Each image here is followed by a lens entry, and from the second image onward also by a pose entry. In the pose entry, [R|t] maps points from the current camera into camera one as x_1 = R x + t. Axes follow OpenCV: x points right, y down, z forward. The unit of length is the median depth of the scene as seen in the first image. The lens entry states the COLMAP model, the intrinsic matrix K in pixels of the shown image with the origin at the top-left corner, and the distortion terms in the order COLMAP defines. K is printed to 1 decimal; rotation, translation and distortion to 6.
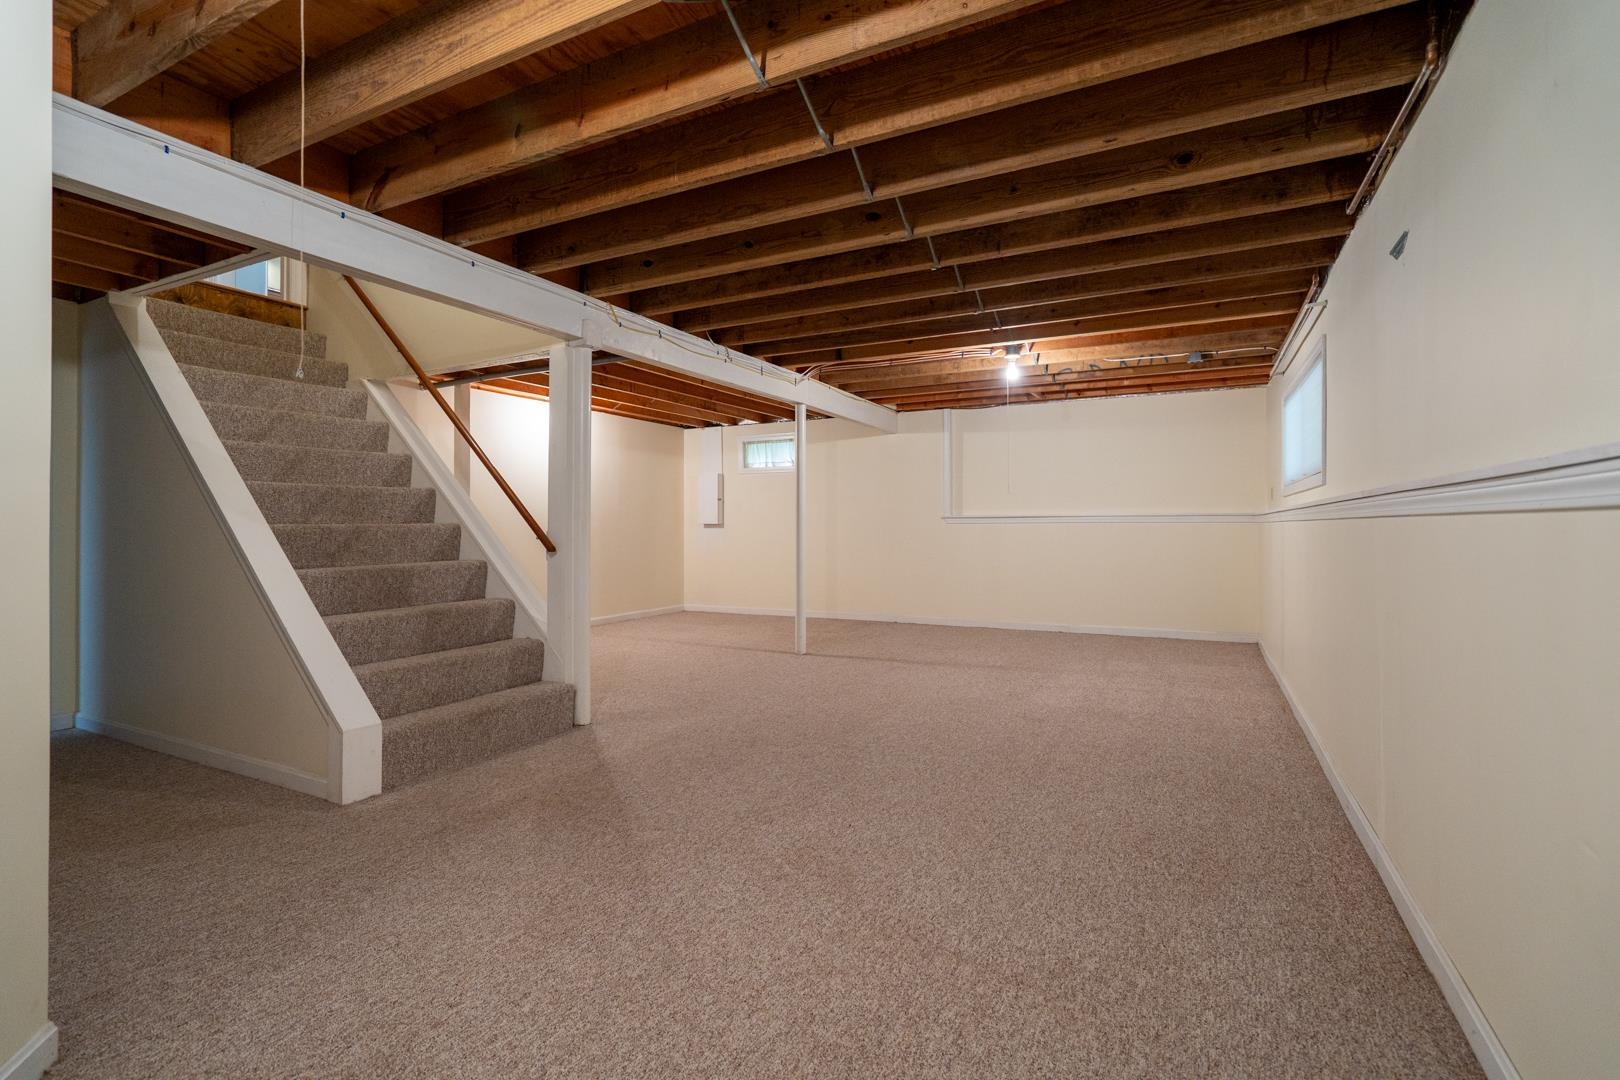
lens RADIAL K [[749.0, 0, 809.2], [0, 749.0, 527.0], [0, 0, 1]] dist [-0.002594, 0.000011]
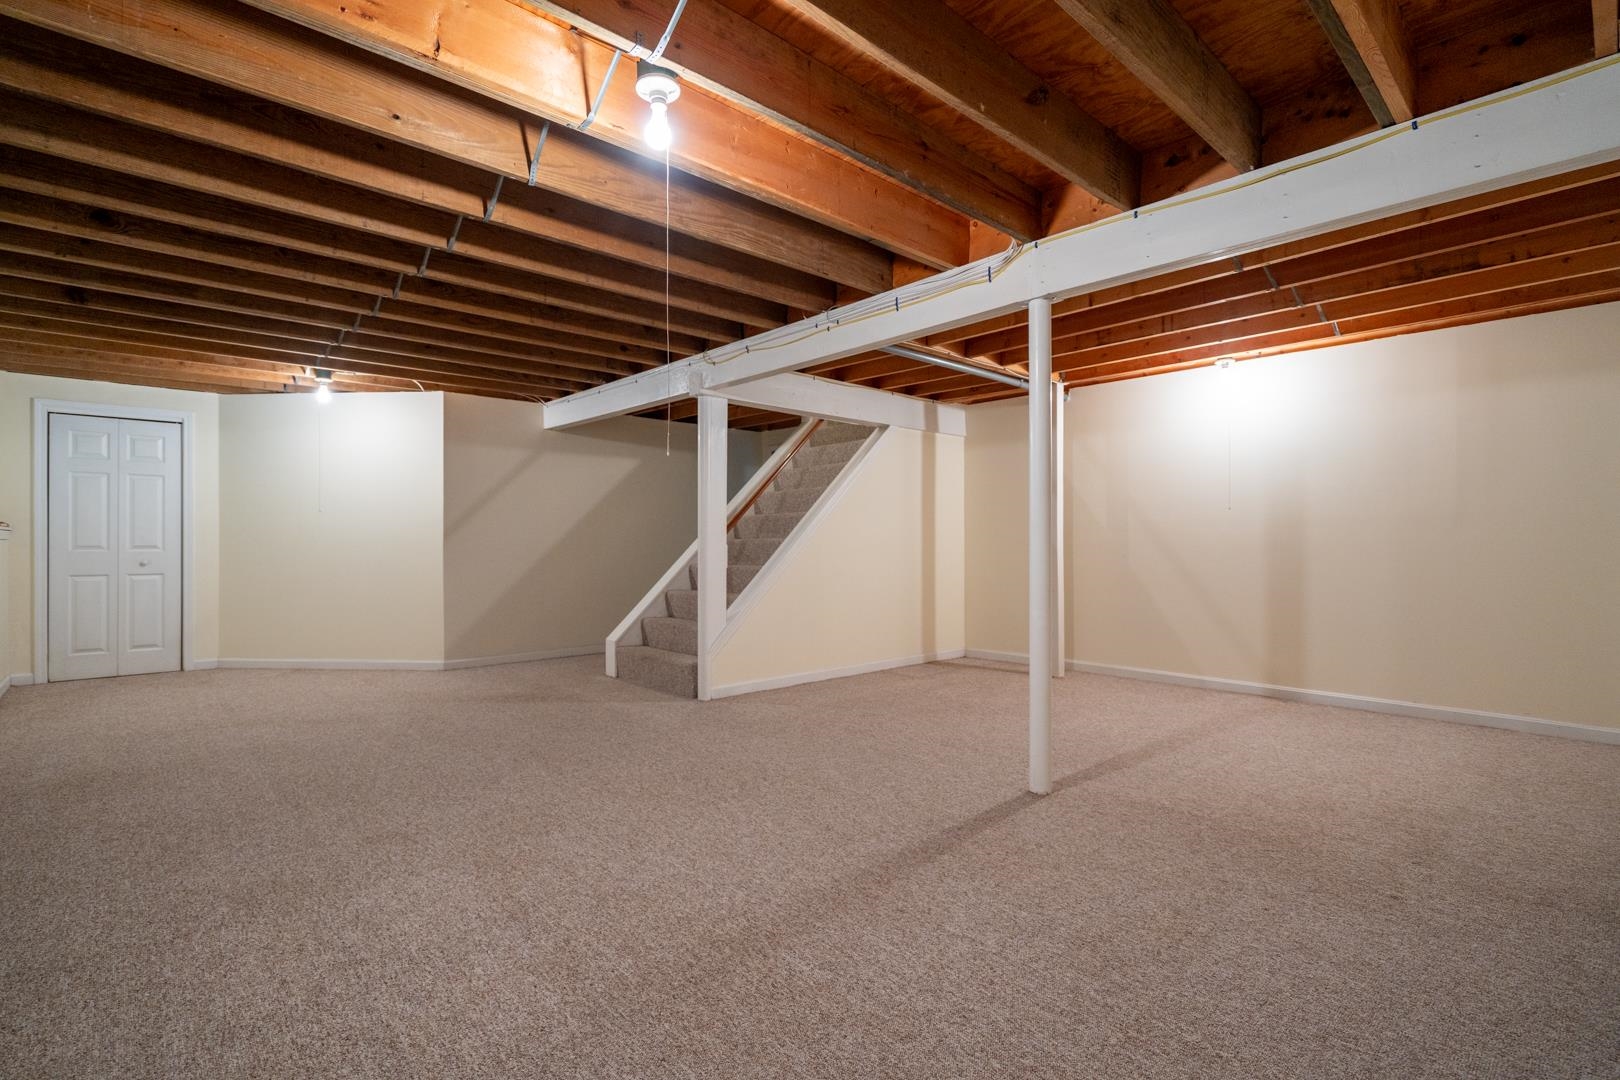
lens RADIAL K [[749.0, 0, 809.2], [0, 749.0, 527.0], [0, 0, 1]] dist [-0.002594, 0.000011]
pose [[-0.343736, -0.011621, -0.938995, 0.956369], [-0.005799, 0.999931, -0.010252, -0.009621], [0.939049, 0.001921, -0.343779, 1.912049]]
